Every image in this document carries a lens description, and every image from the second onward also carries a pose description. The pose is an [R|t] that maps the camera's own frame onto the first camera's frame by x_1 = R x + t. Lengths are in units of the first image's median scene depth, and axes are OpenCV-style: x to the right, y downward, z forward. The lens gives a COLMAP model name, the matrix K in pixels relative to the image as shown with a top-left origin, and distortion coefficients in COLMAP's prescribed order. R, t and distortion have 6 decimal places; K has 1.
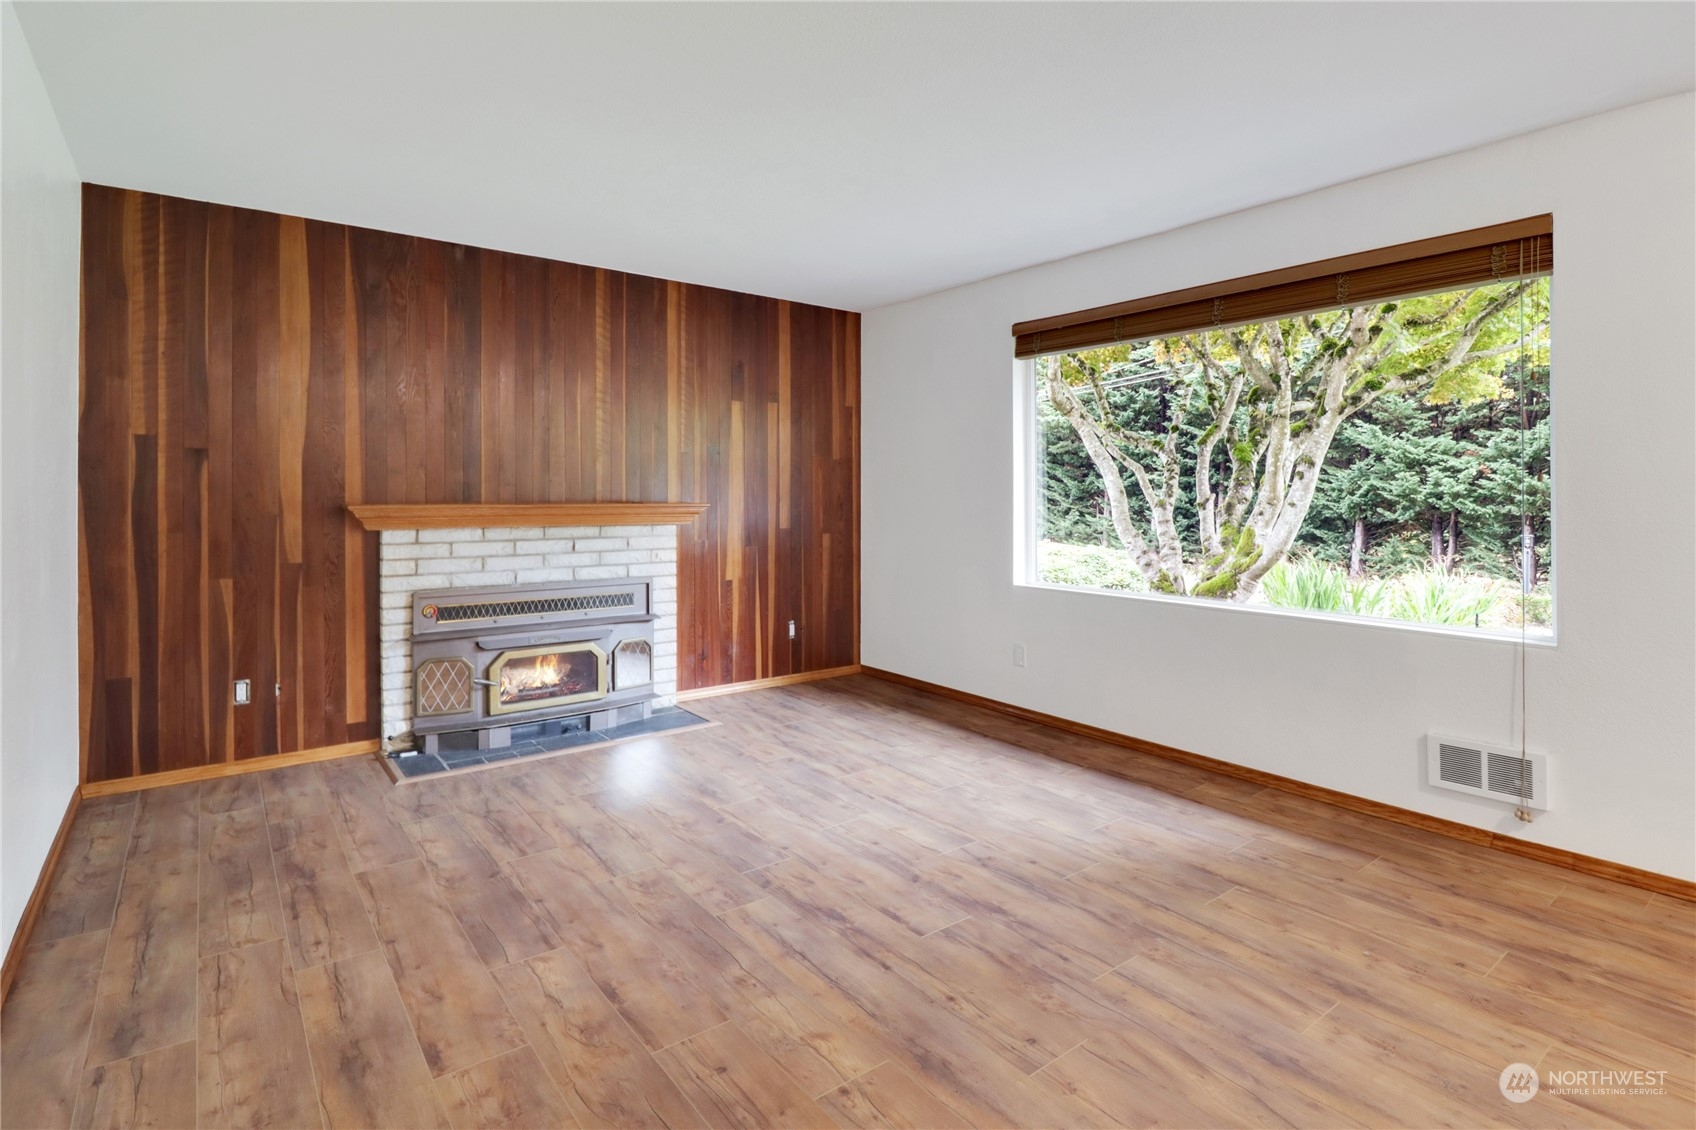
lens RADIAL K [[876.3, 0, 861.7], [0, 876.3, 517.9], [0, 0, 1]] dist [-0.003611, -0.001508]
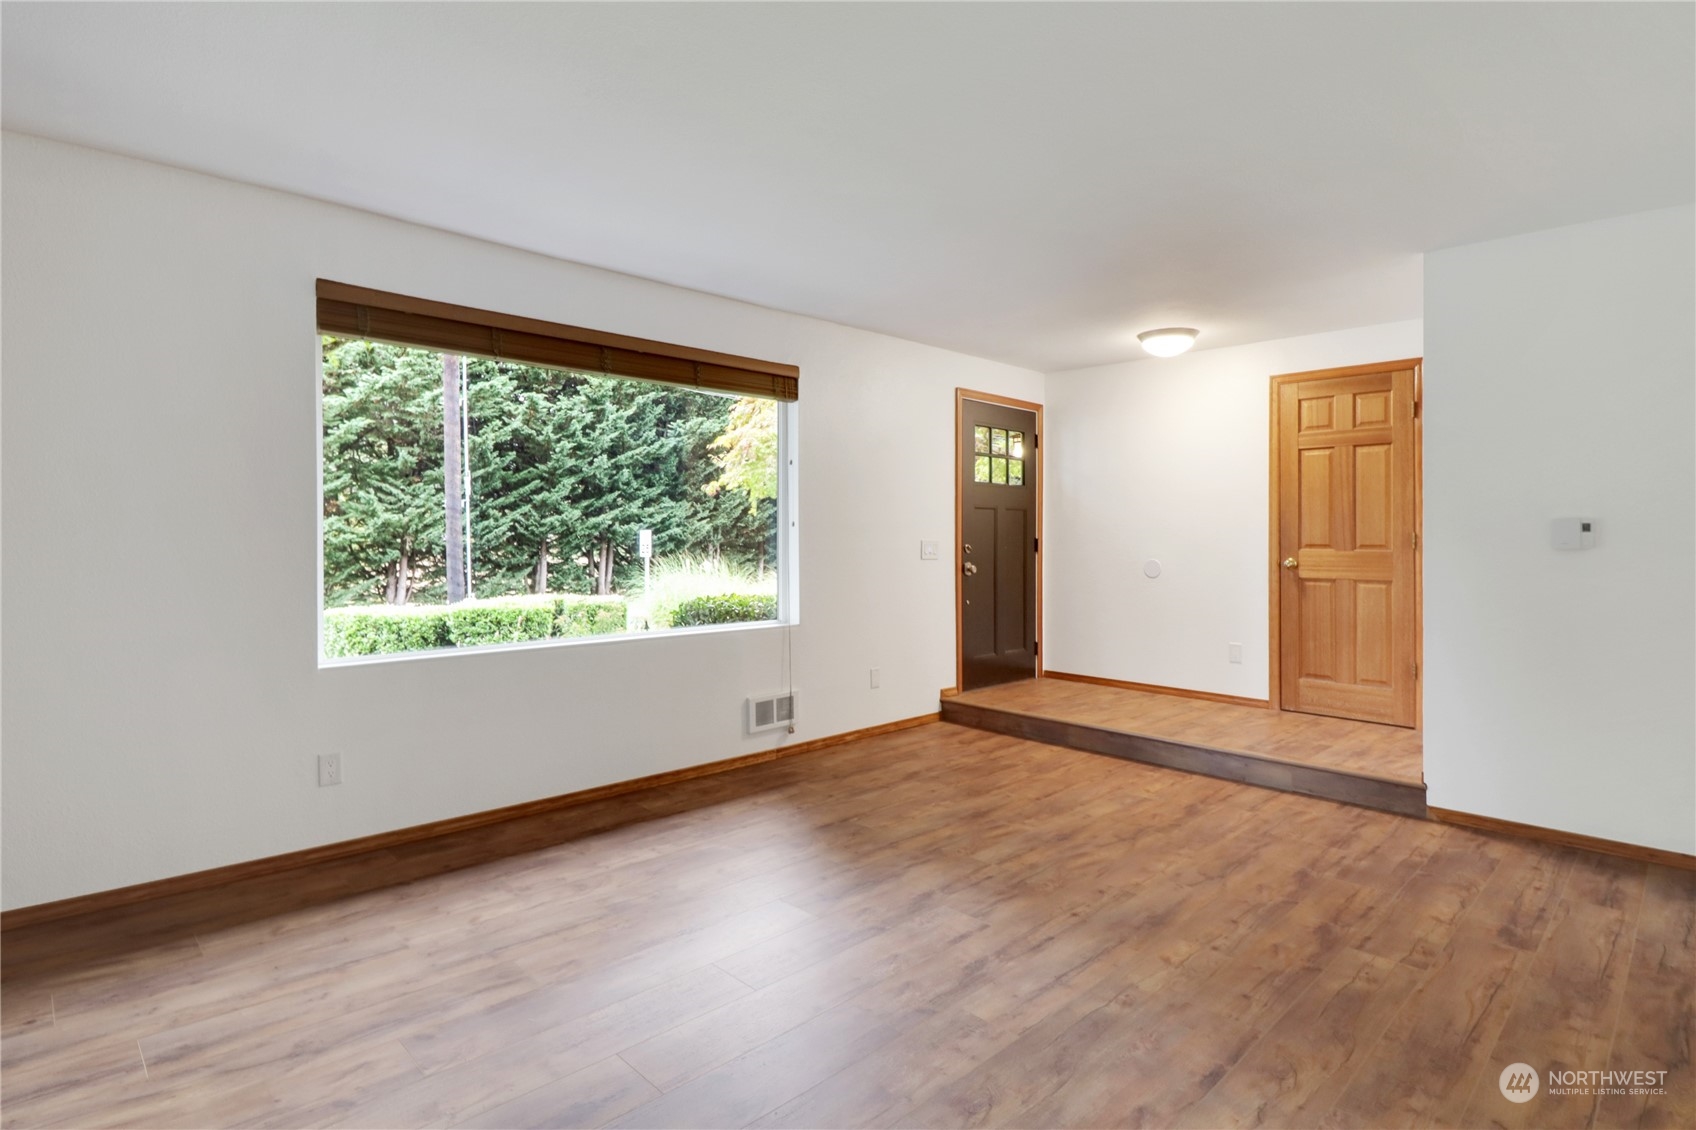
lens RADIAL K [[833.6, 0, 841.2], [0, 833.6, 556.7], [0, 0, 1]] dist [0.001858, -0.008104]
pose [[-0.102934, -0.027763, 0.994301, -0.896218], [0.024290, 0.999242, 0.030416, -0.033578], [-0.994392, 0.027283, -0.102182, 1.189508]]
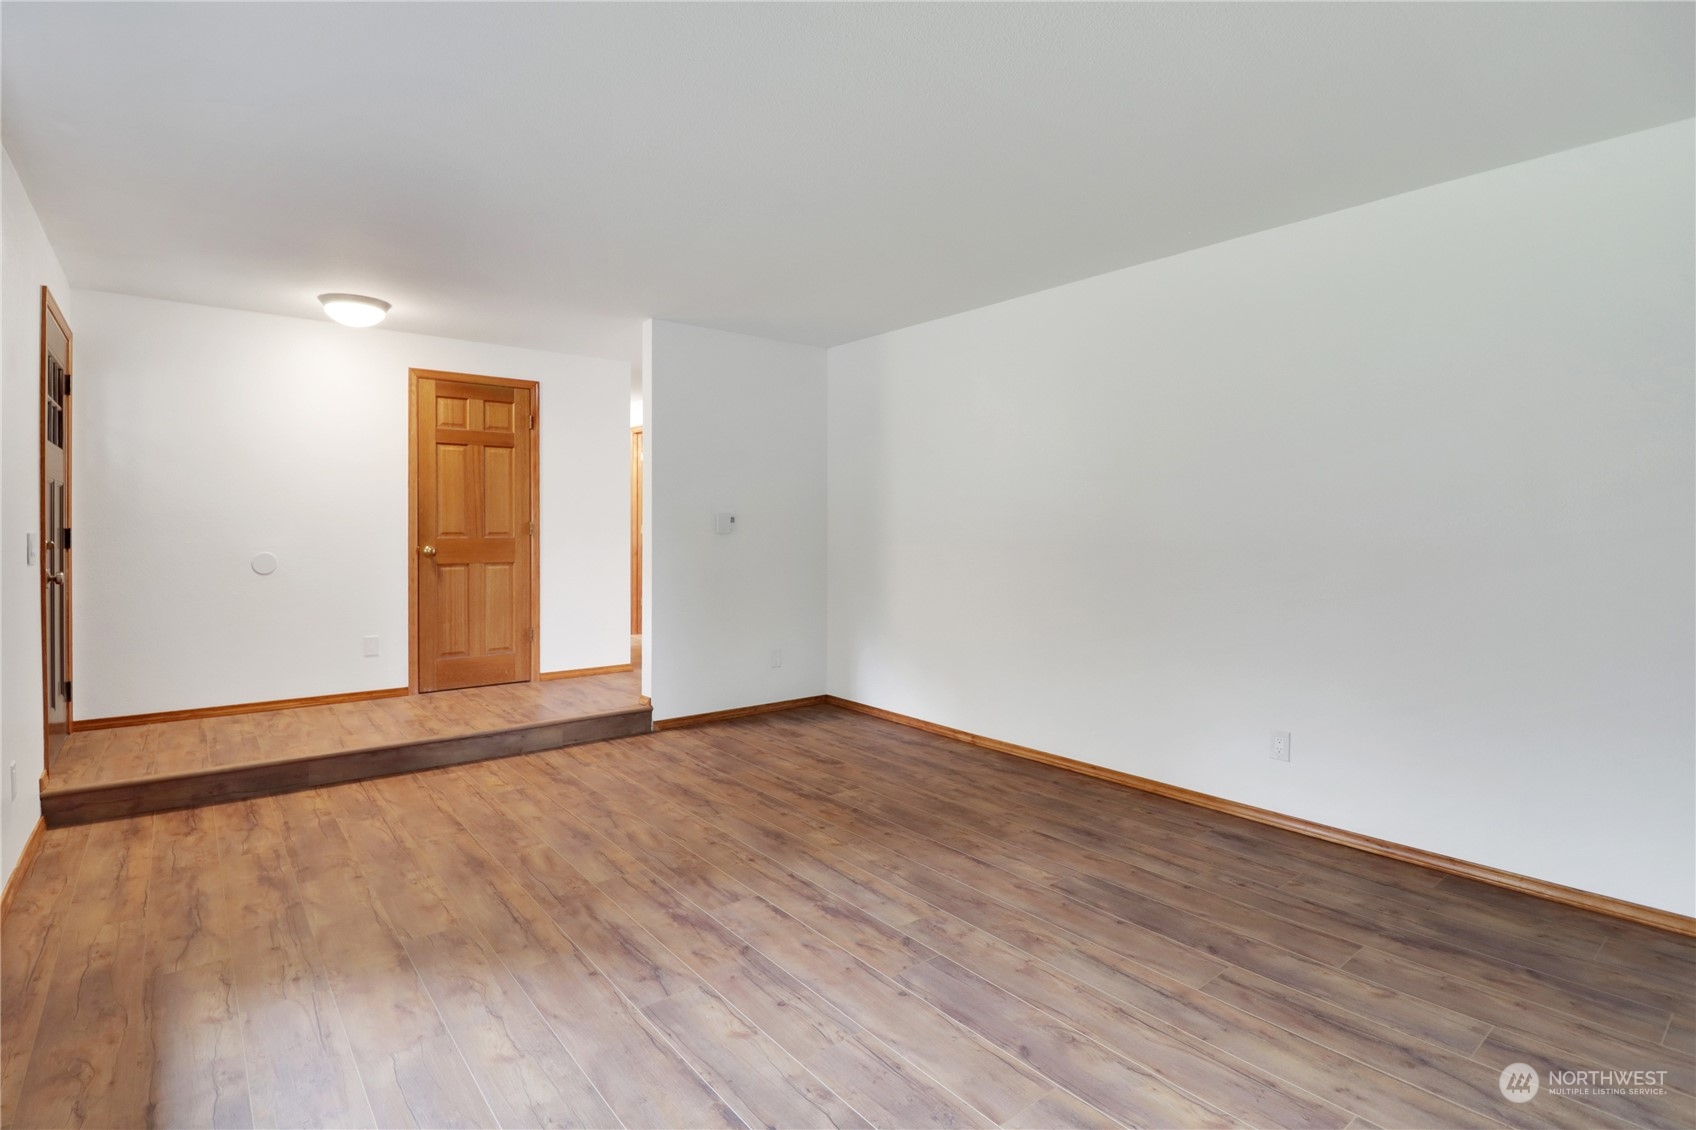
lens RADIAL K [[815.0, 0, 808.9], [0, 815.0, 527.1], [0, 0, 1]] dist [-0.000074, -0.000655]
pose [[-0.999528, -0.005047, 0.030300, -0.029583], [-0.004201, 0.999601, 0.027942, -0.050957], [-0.030429, 0.027801, -0.999150, 1.931329]]
